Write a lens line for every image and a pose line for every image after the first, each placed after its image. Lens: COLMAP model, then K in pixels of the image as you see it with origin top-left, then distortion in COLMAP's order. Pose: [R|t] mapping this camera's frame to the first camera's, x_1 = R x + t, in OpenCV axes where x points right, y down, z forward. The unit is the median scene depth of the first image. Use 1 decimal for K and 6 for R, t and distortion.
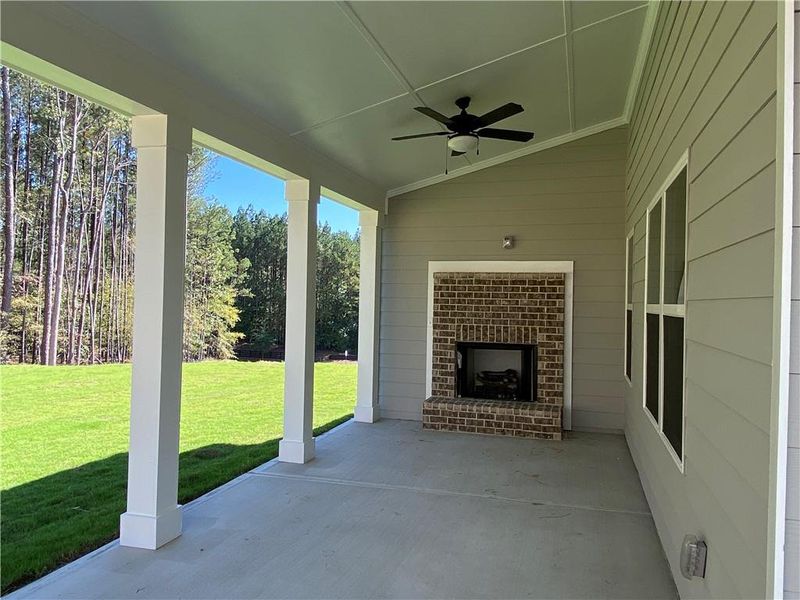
lens RADIAL K [[620.6, 0, 398.9], [0, 620.6, 292.7], [0, 0, 1]] dist [0.016189, -0.004434]
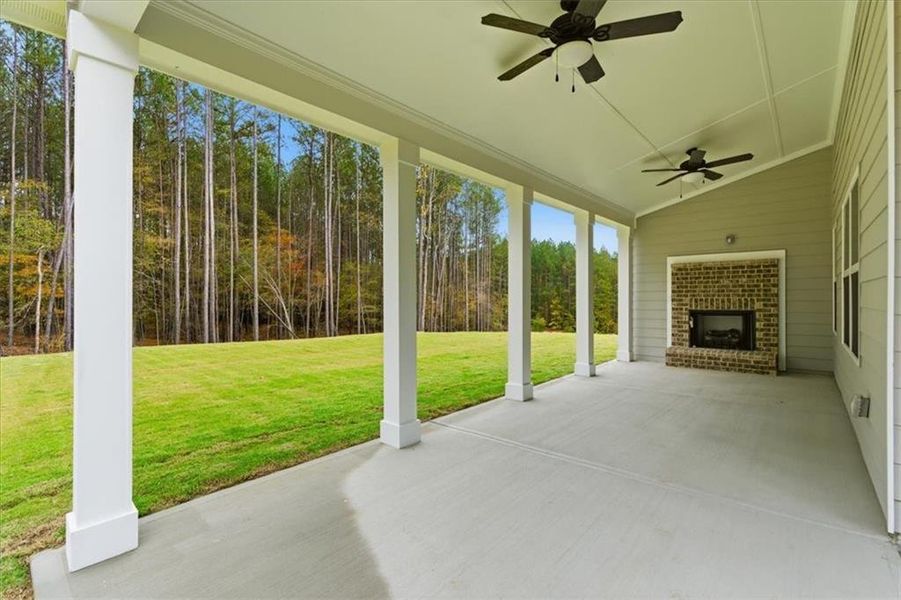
lens RADIAL K [[412.6, 0, 441.2], [0, 412.6, 298.4], [0, 0, 1]] dist [-0.009966, -0.000197]
pose [[0.903137, -0.022558, -0.428760, -0.023351], [0.028389, 0.999571, 0.007208, 0.029104], [0.428413, -0.018682, 0.903390, -0.155272]]
